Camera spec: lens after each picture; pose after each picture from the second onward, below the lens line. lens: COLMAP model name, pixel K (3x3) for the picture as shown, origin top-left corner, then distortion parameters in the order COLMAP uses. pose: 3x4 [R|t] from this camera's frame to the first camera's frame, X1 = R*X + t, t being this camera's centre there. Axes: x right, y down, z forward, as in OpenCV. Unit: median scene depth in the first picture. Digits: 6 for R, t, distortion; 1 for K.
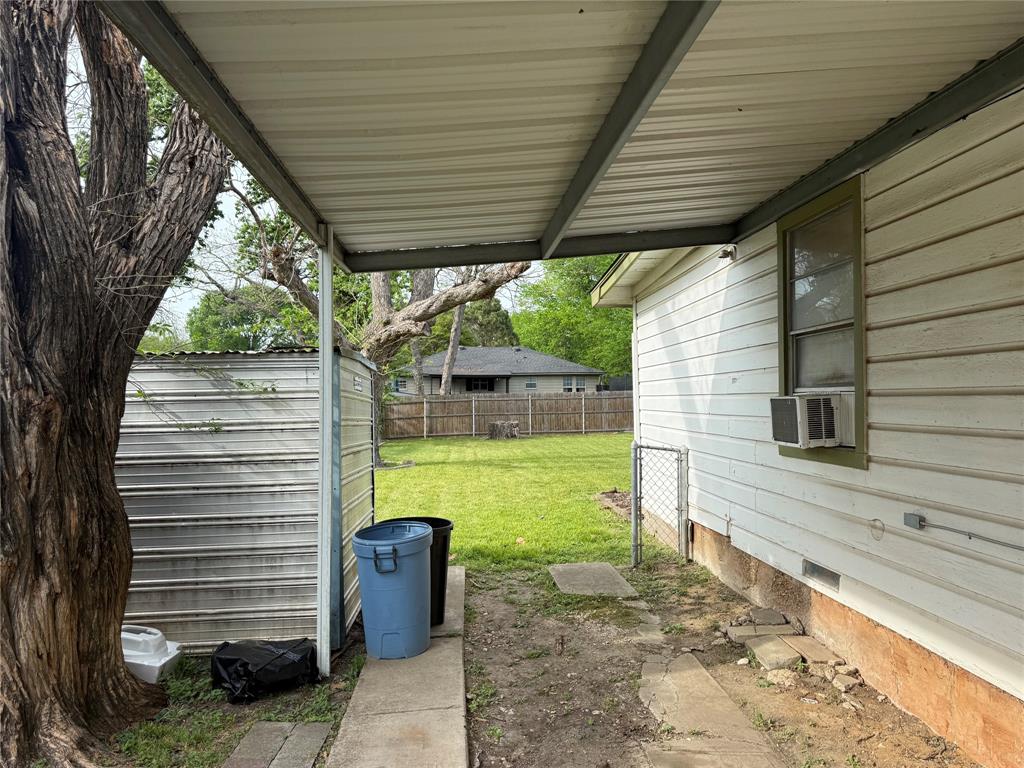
lens RADIAL K [[729.7, 0, 512.0], [0, 729.7, 384.0], [0, 0, 1]] dist [-0.002682, -0.002289]
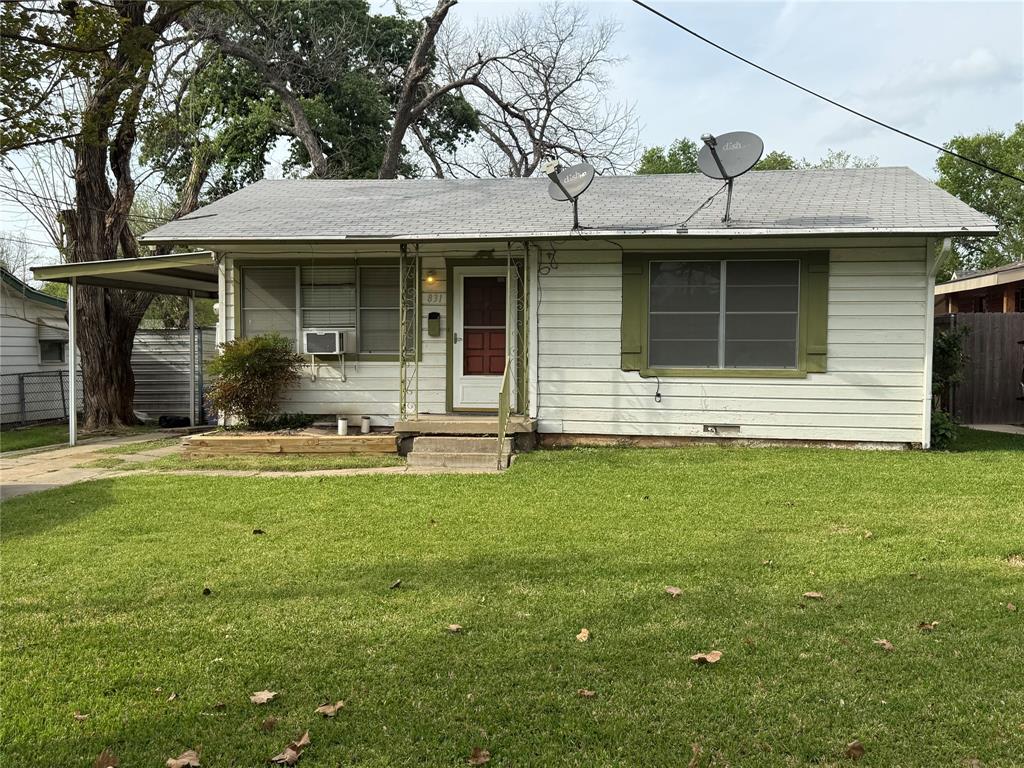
lens RADIAL K [[989.5, 0, 512.0], [0, 989.5, 384.0], [0, 0, 1]] dist [0.006080, -0.005287]
pose [[0.977267, 0.014419, -0.211523, 0.982498], [-0.002862, 0.998491, 0.054840, -0.022476], [0.211994, -0.052988, 0.975833, -1.427774]]
